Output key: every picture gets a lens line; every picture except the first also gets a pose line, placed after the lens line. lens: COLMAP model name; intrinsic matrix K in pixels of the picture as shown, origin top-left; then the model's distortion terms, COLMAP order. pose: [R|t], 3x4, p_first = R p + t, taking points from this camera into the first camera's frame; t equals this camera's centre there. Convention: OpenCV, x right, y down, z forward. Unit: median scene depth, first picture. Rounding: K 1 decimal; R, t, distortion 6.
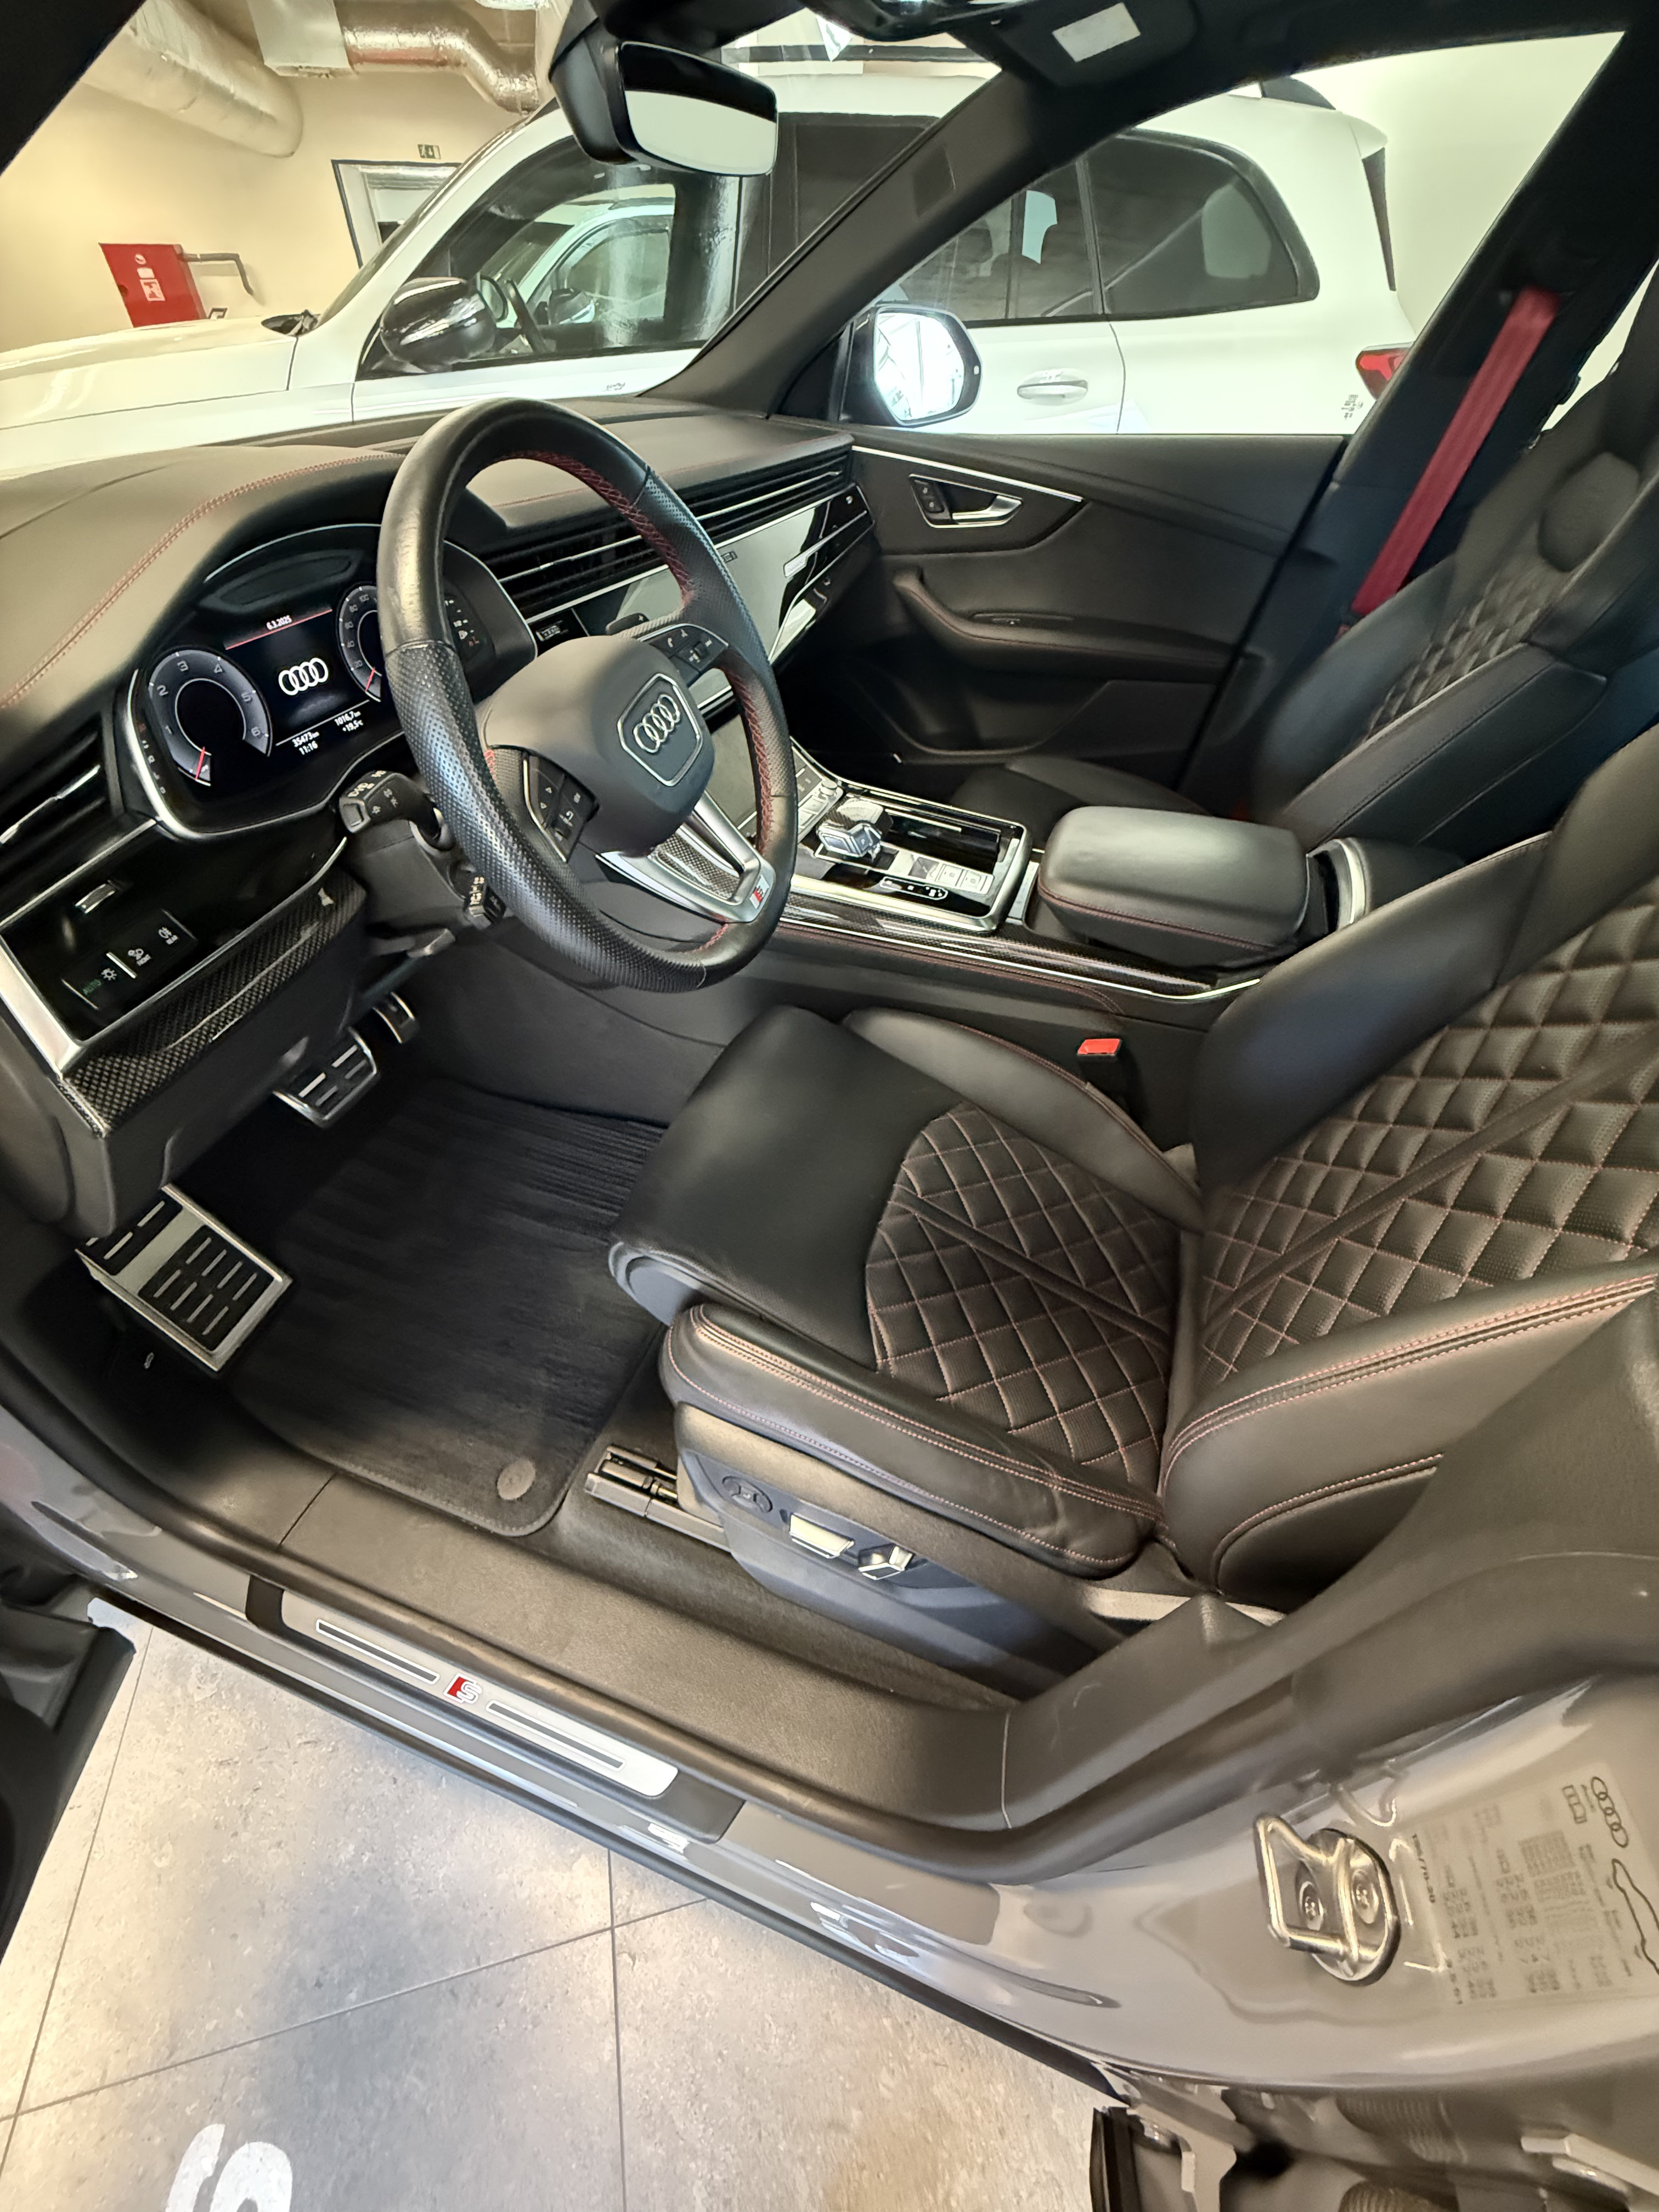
lens RADIAL K [[886.4, 0, 835.5], [0, 886.4, 1102.5], [0, 0, 1]] dist [-0.000508, 0.000417]
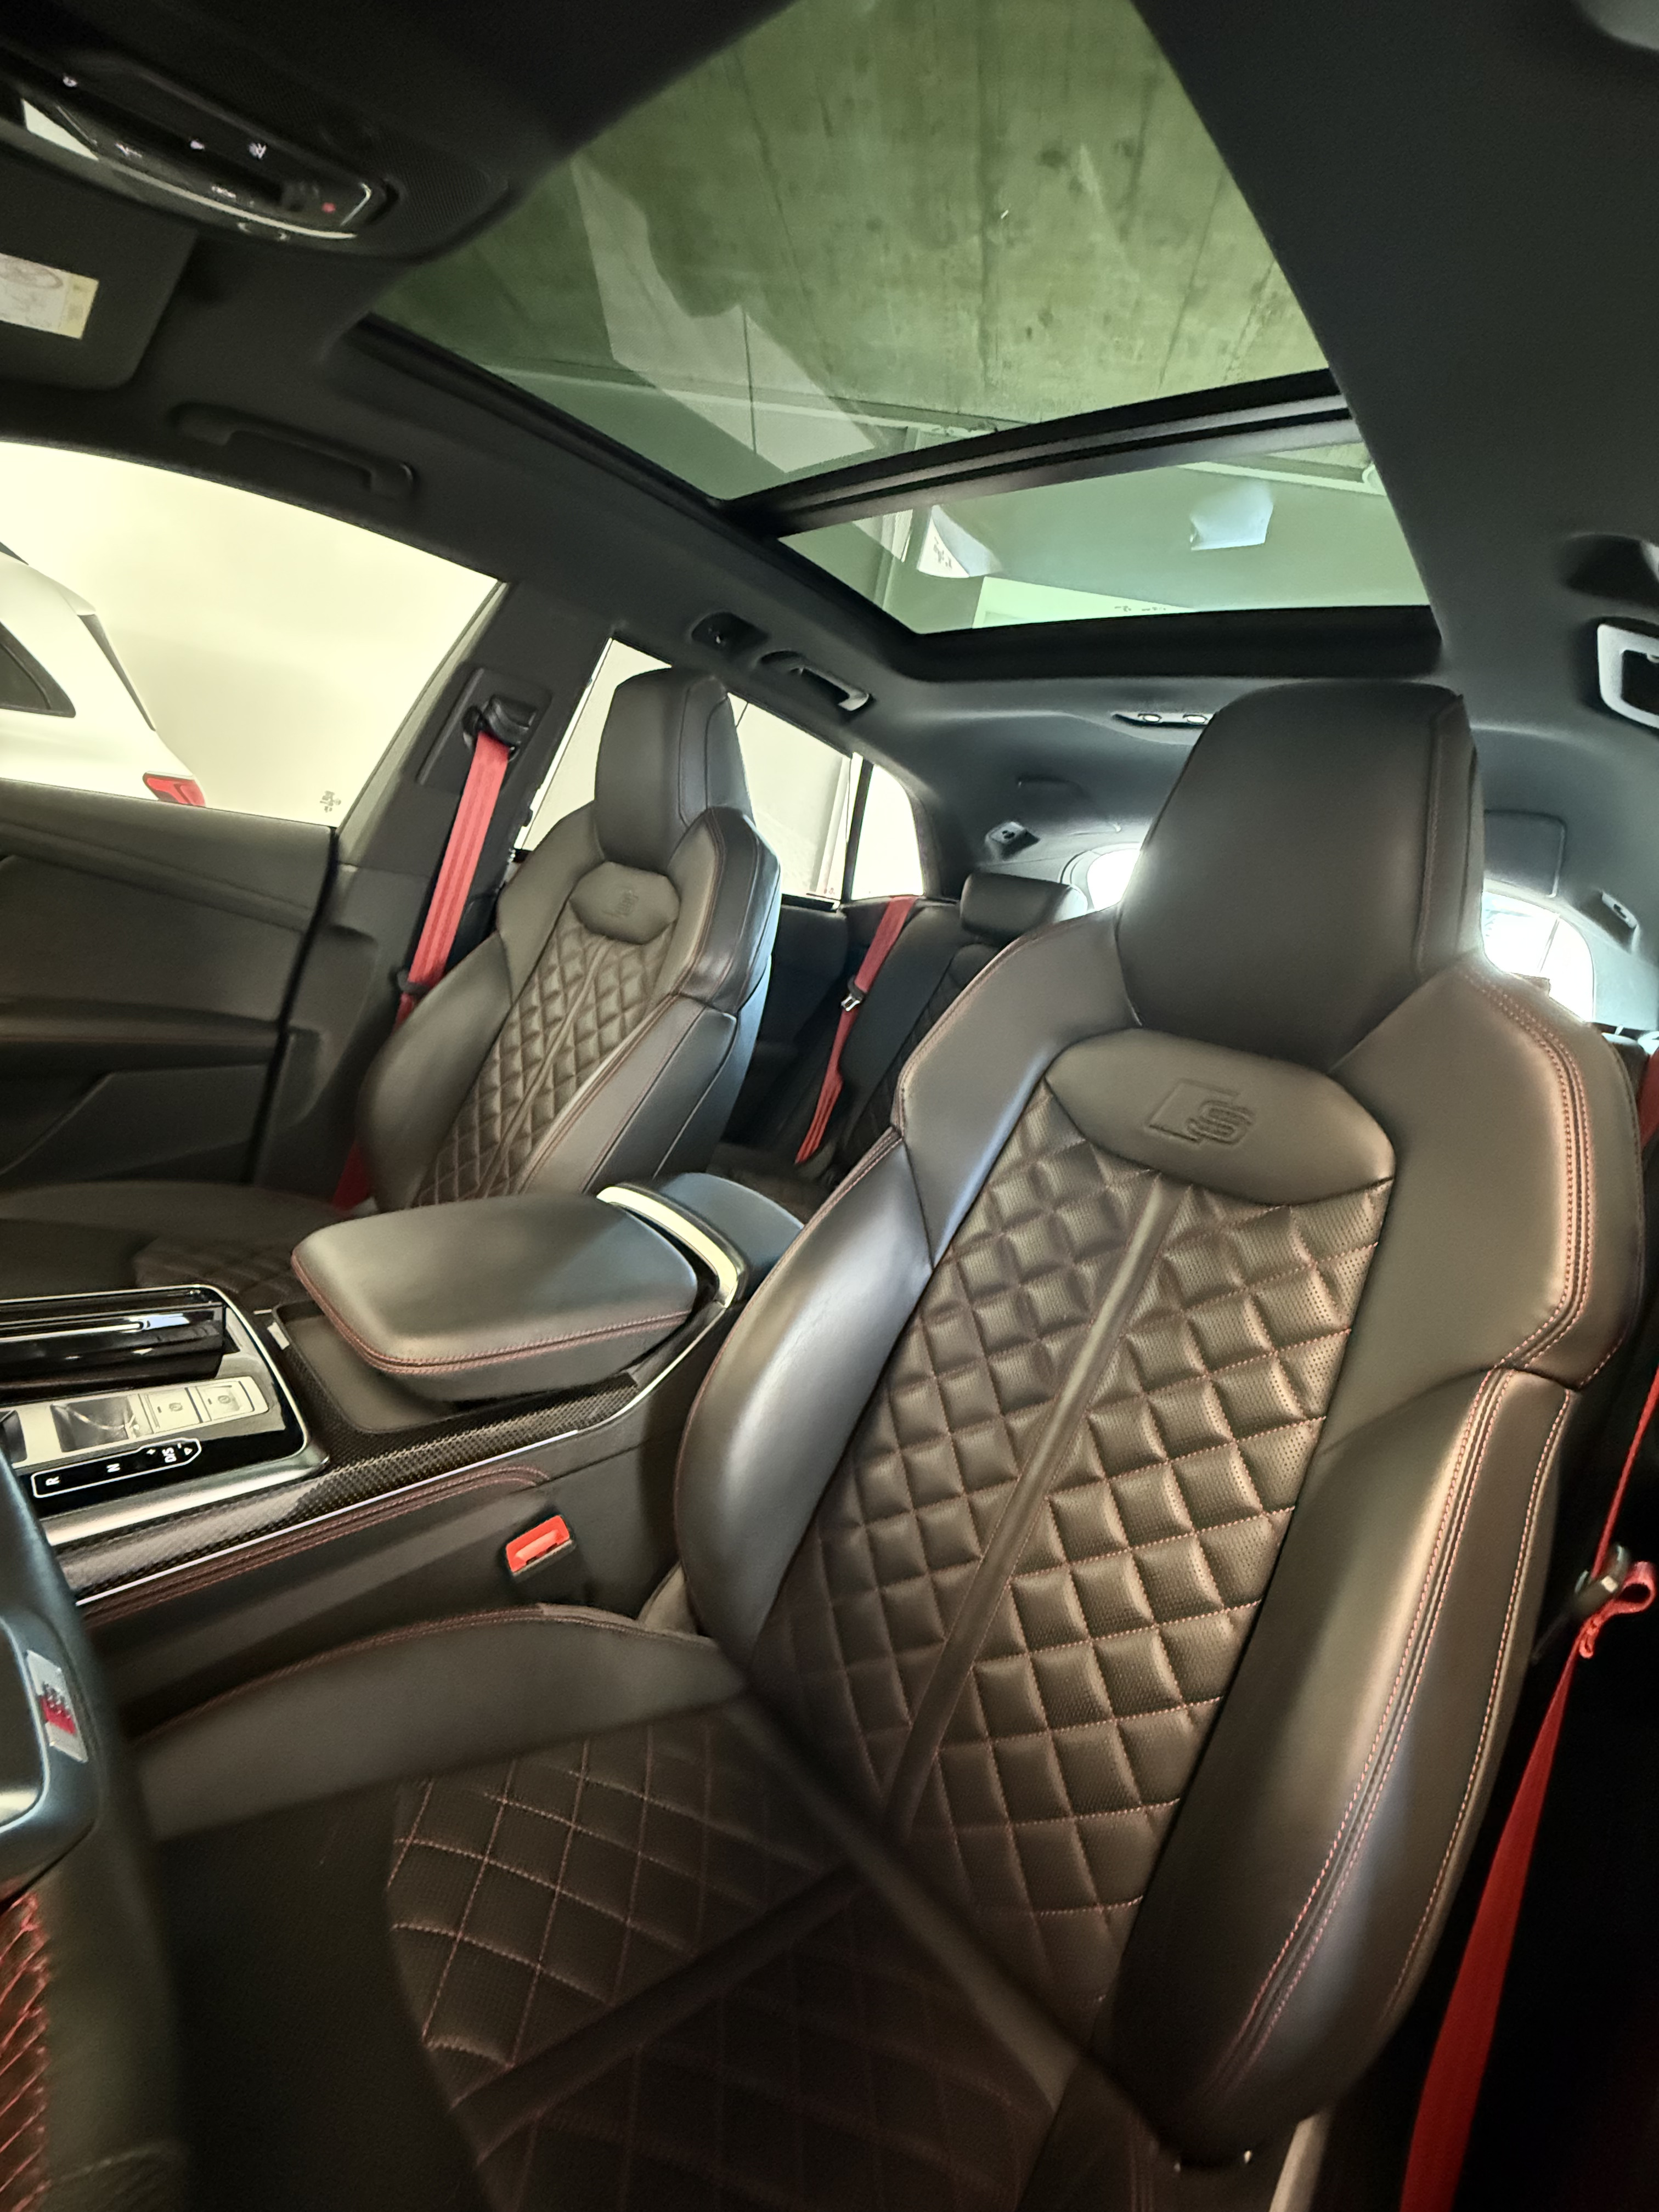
lens RADIAL K [[886.4, 0, 835.5], [0, 886.4, 1102.5], [0, 0, 1]] dist [-0.000508, 0.000417]
pose [[0.413279, -0.135422, 0.900478, -0.219343], [0.469150, 0.879200, -0.083097, -0.258947], [-0.780448, 0.456802, 0.426888, 0.524228]]
